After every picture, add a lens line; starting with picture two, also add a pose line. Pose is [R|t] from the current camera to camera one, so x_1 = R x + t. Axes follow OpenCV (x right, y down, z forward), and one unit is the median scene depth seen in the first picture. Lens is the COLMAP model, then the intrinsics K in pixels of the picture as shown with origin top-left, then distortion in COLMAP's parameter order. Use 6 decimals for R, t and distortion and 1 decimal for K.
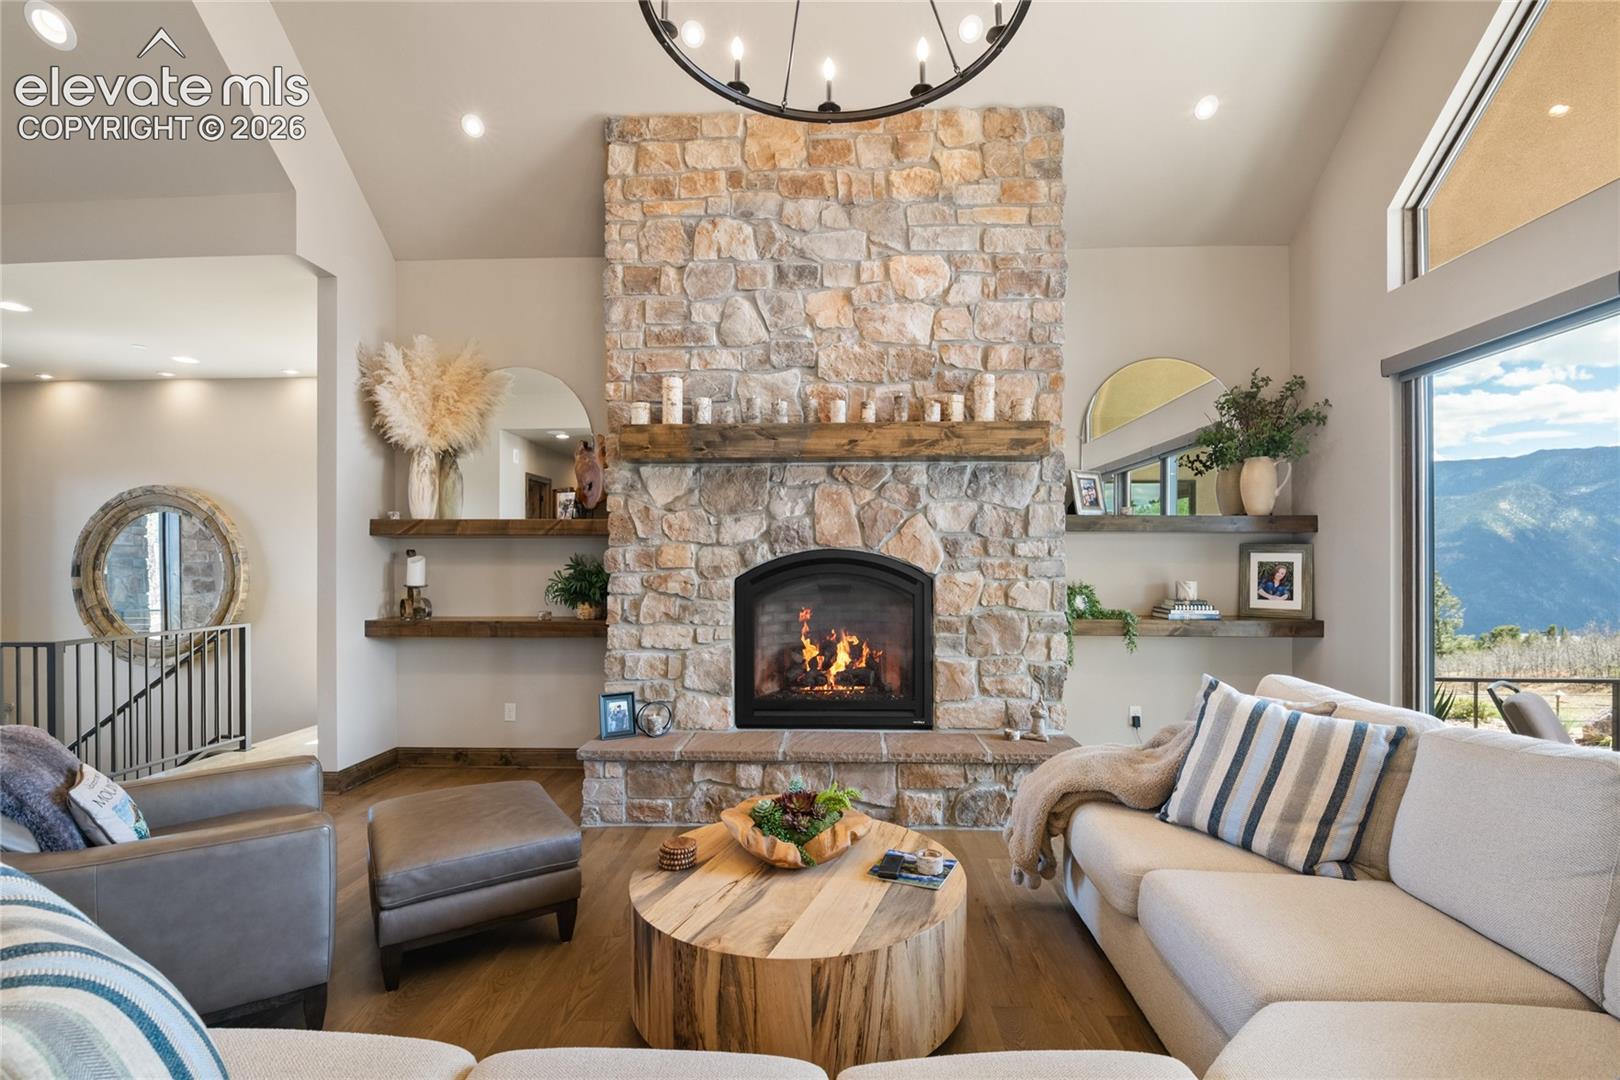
lens RADIAL K [[717.9, 0, 821.7], [0, 717.9, 564.8], [0, 0, 1]] dist [-0.000510, -0.009639]
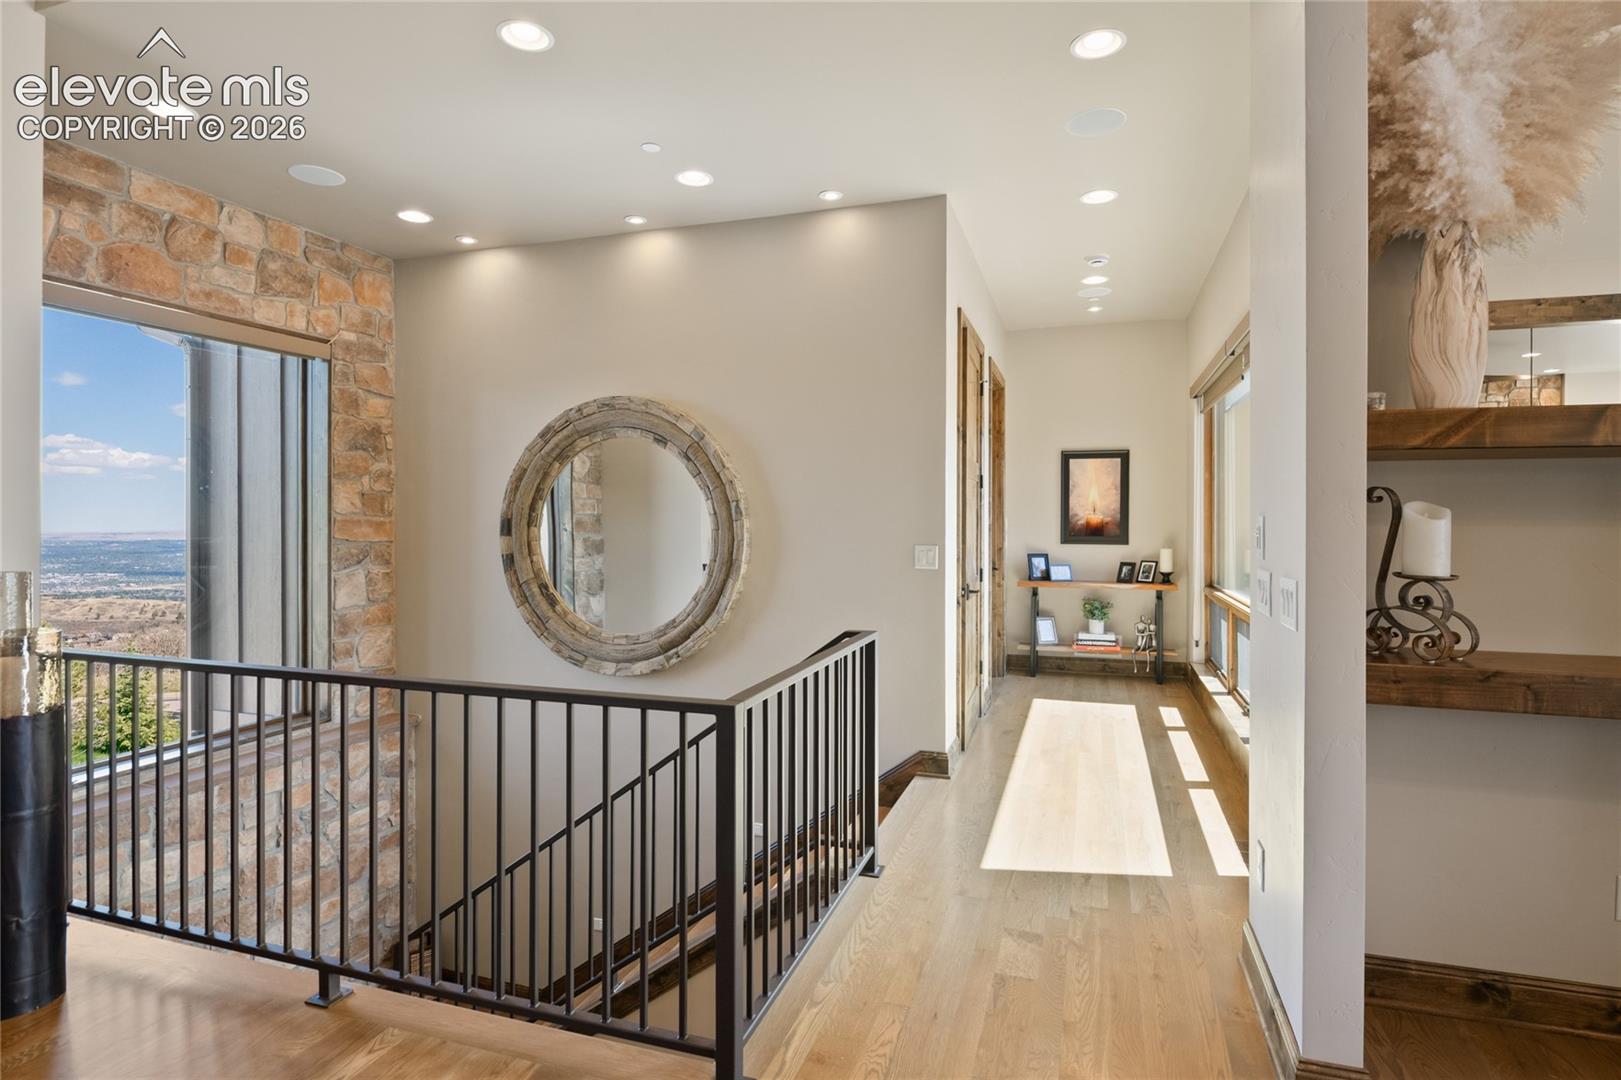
lens RADIAL K [[818.0, 0, 809.7], [0, 818.0, 520.2], [0, 0, 1]] dist [-0.000769, -0.000206]
pose [[0.960379, 0.003436, -0.278677, -0.556264], [-0.001885, 0.999981, 0.005833, -0.003277], [0.278692, -0.005077, 0.960367, 0.331790]]
